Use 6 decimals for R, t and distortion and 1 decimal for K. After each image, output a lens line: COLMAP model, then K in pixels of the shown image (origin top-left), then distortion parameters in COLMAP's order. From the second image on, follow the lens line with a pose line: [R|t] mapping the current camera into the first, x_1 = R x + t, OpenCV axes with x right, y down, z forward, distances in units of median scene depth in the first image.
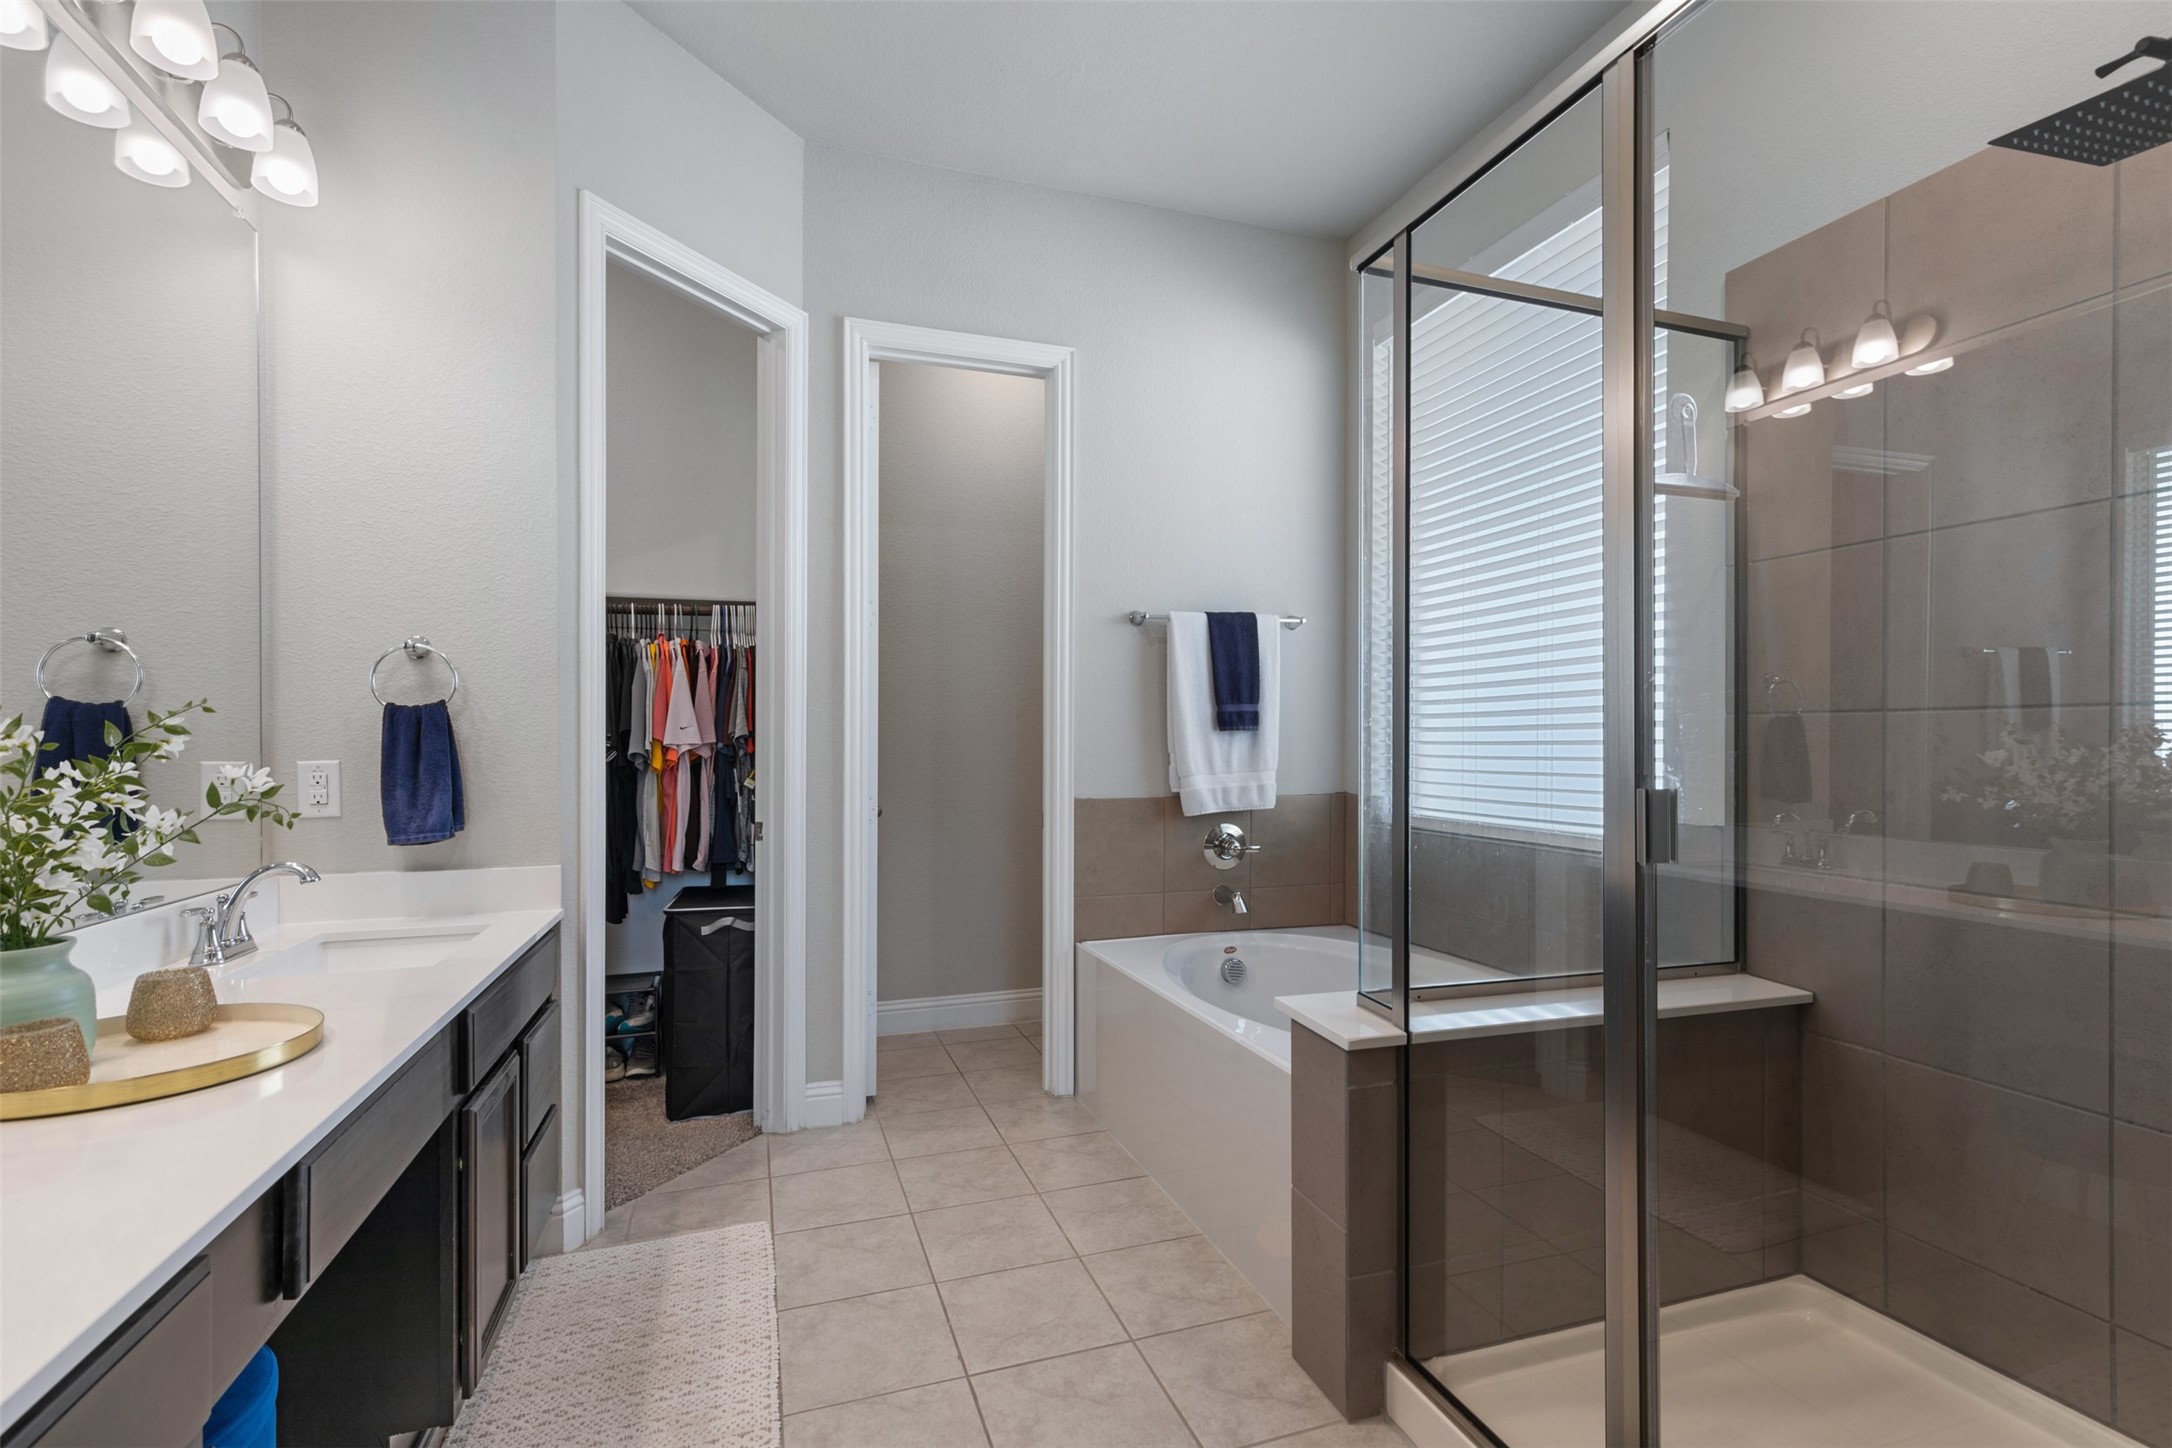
lens RADIAL K [[976.2, 0, 1083.2], [0, 976.2, 735.3], [0, 0, 1]] dist [0.007316, -0.001086]
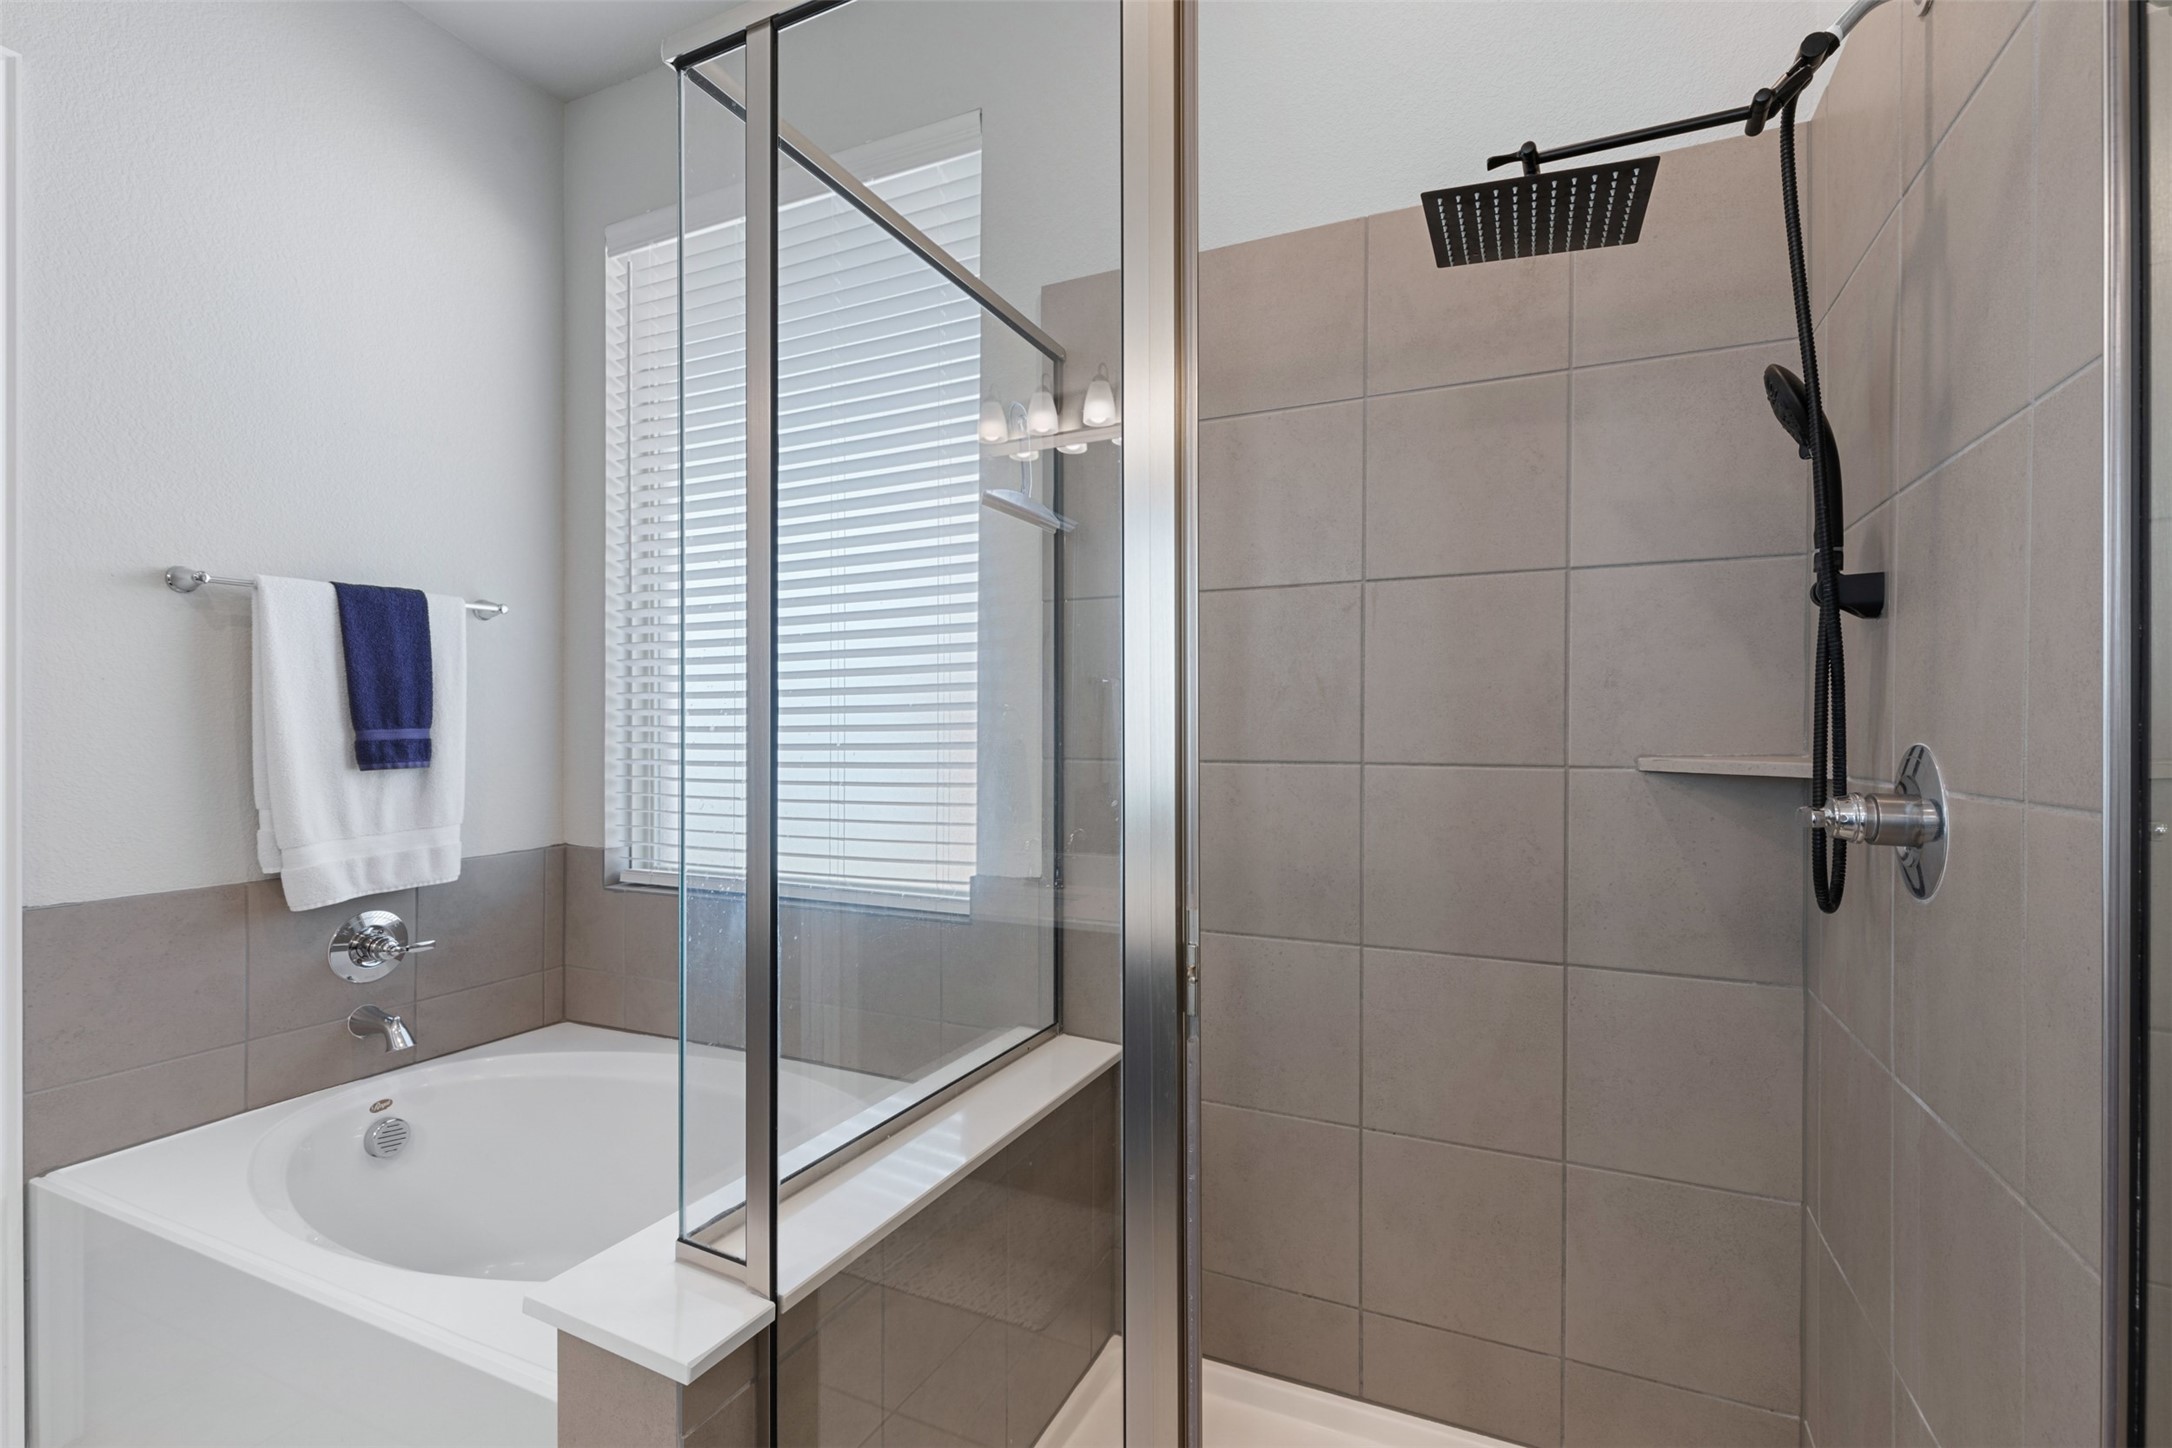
lens RADIAL K [[976.2, 0, 1088.1], [0, 976.2, 737.7], [0, 0, 1]] dist [0.007316, -0.001086]
pose [[0.695178, -0.002960, 0.718831, 0.009334], [-0.002597, 0.999975, 0.006630, -0.031443], [-0.718833, -0.006476, 0.695153, 0.208911]]
